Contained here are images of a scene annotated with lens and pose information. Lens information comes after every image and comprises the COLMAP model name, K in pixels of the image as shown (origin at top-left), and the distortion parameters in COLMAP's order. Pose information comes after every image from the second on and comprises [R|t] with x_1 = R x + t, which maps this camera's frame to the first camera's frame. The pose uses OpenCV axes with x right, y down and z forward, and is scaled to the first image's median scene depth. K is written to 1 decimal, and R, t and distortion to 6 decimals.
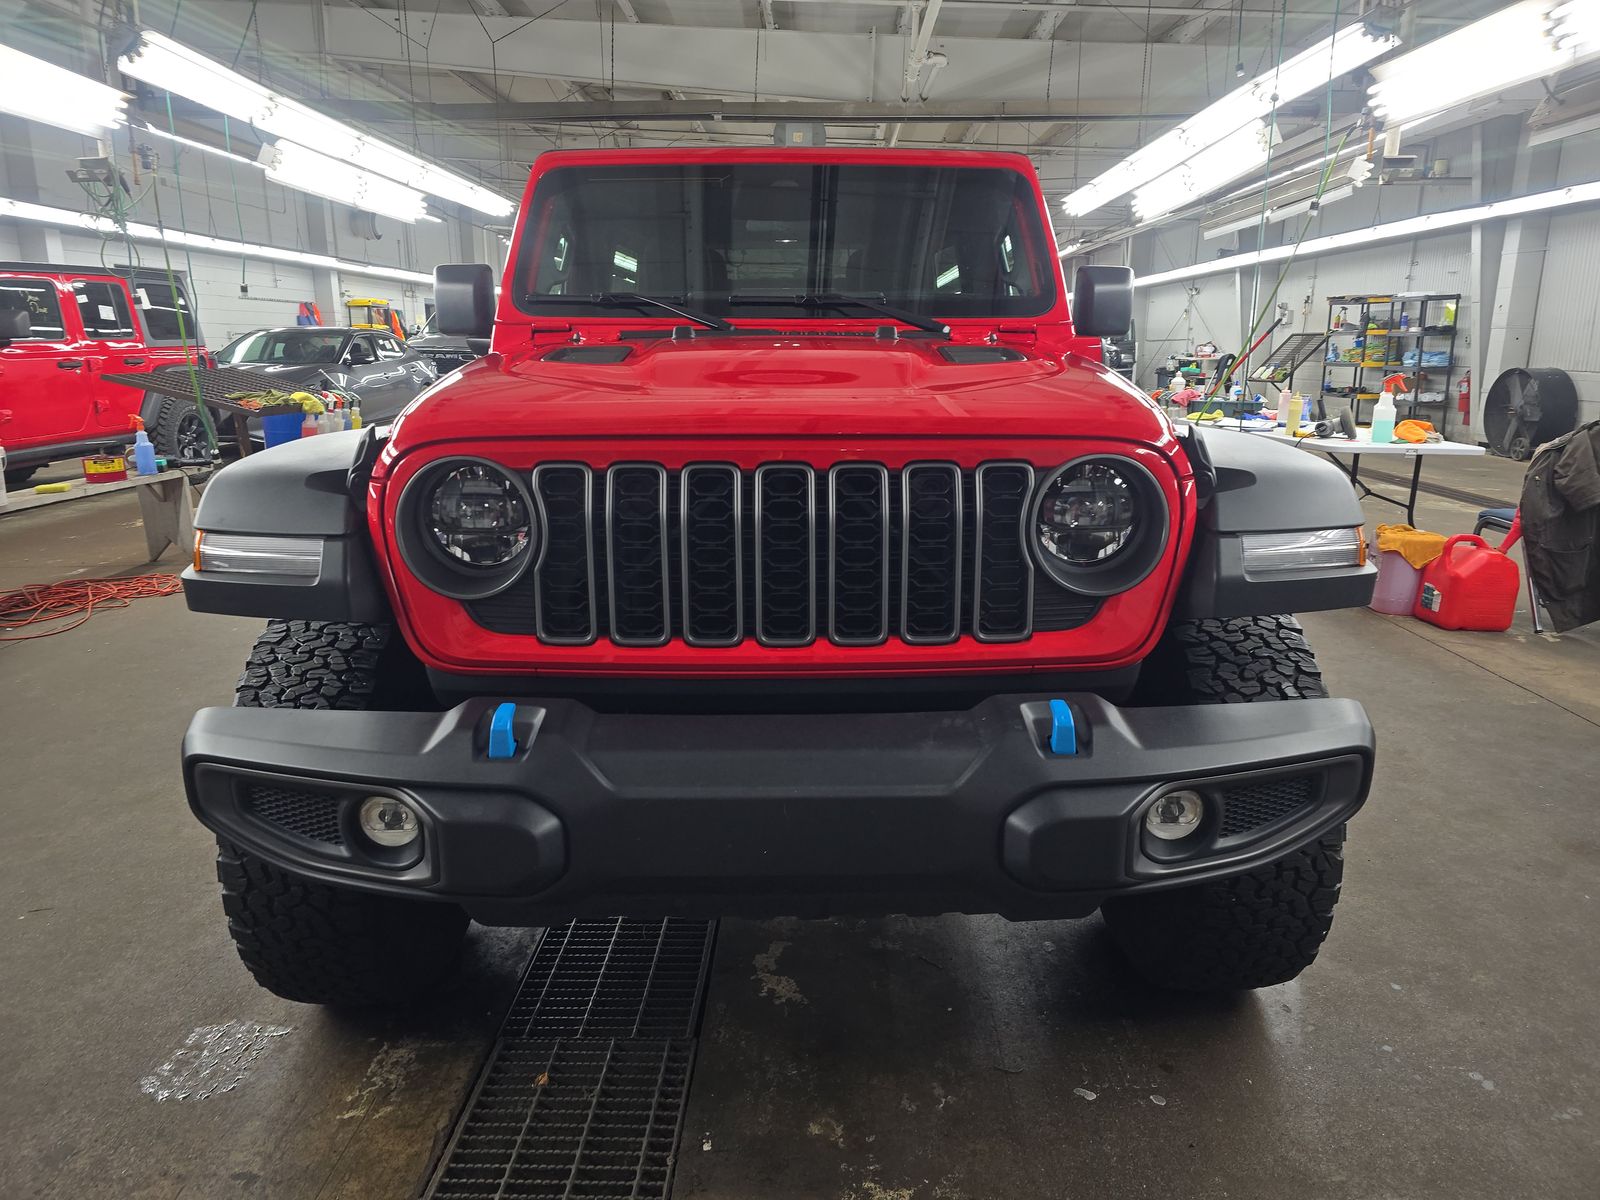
lens RADIAL K [[1074.1, 0, 800.0], [0, 1074.1, 600.0], [0, 0, 1]] dist [0.004553, 0.001682]
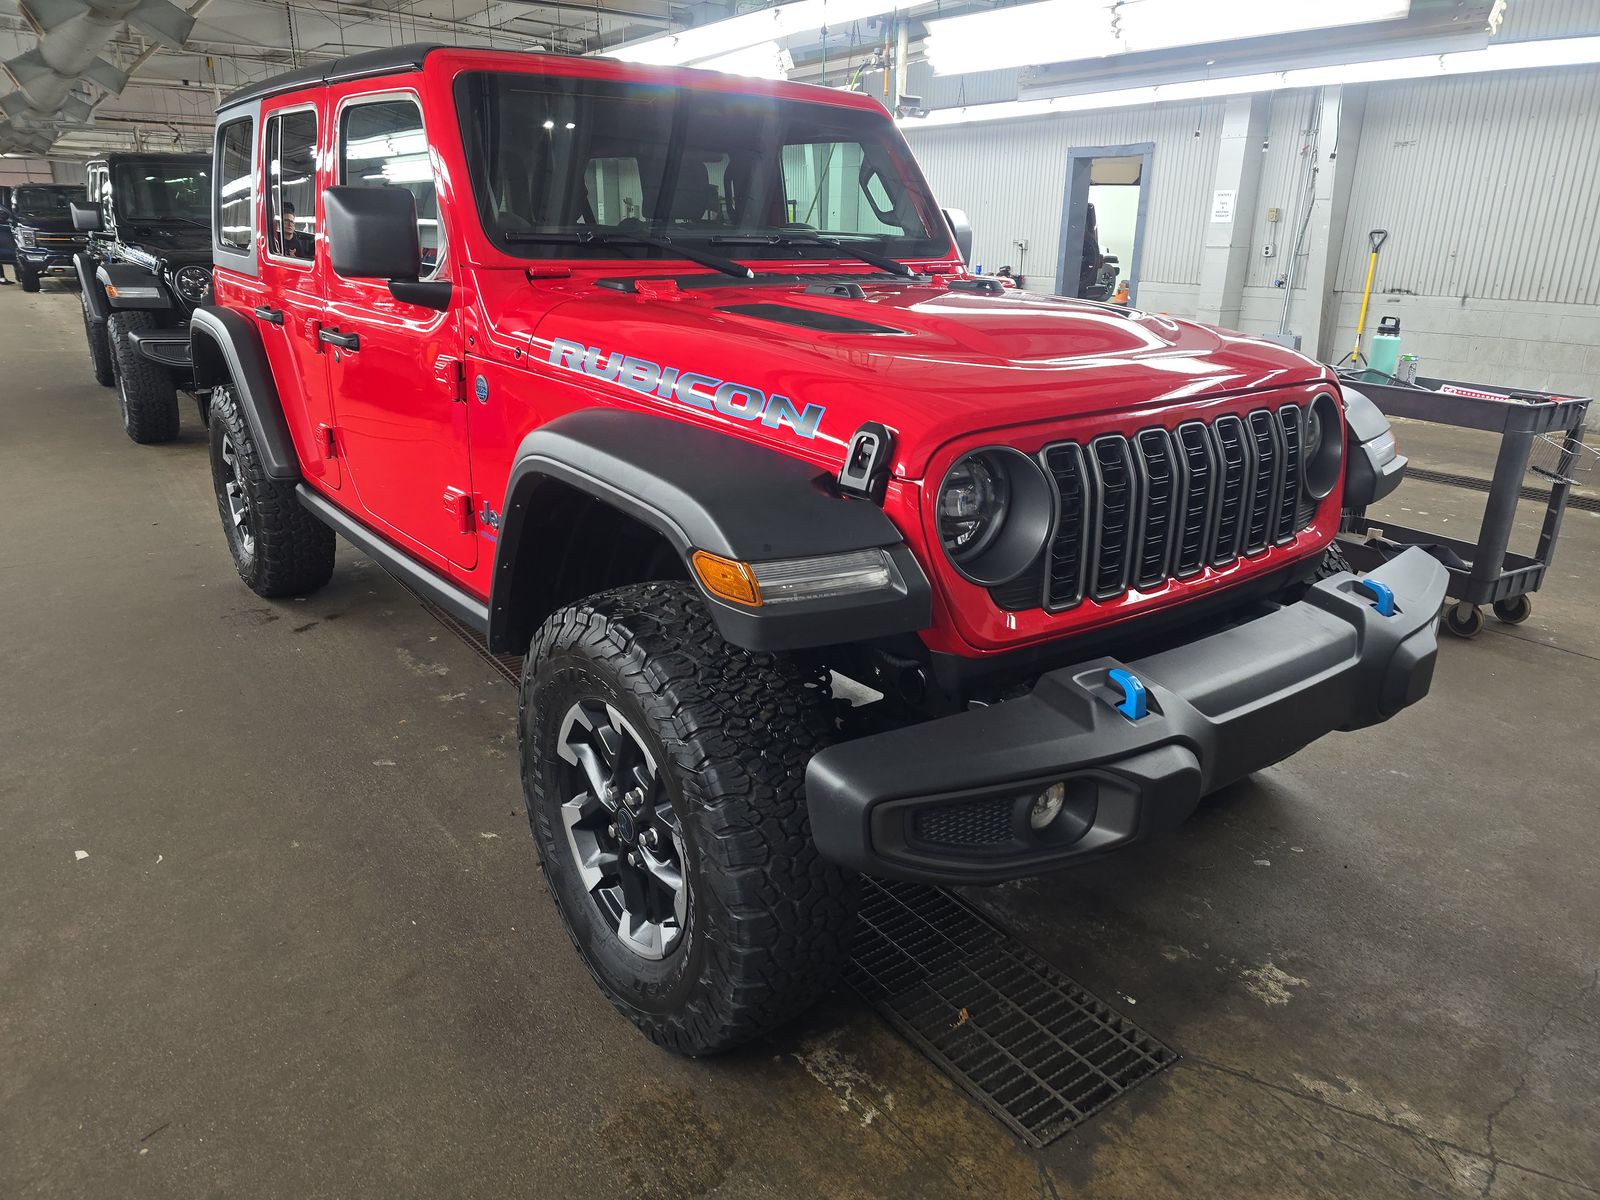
lens RADIAL K [[1068.7, 0, 804.9], [0, 1068.7, 600.9], [0, 0, 1]] dist [0.063099, -0.051933]
pose [[0.796435, -0.182470, 0.576538, -0.972141], [0.123969, 0.982407, 0.139673, -0.139238], [-0.591881, -0.039767, 0.805044, 0.257846]]
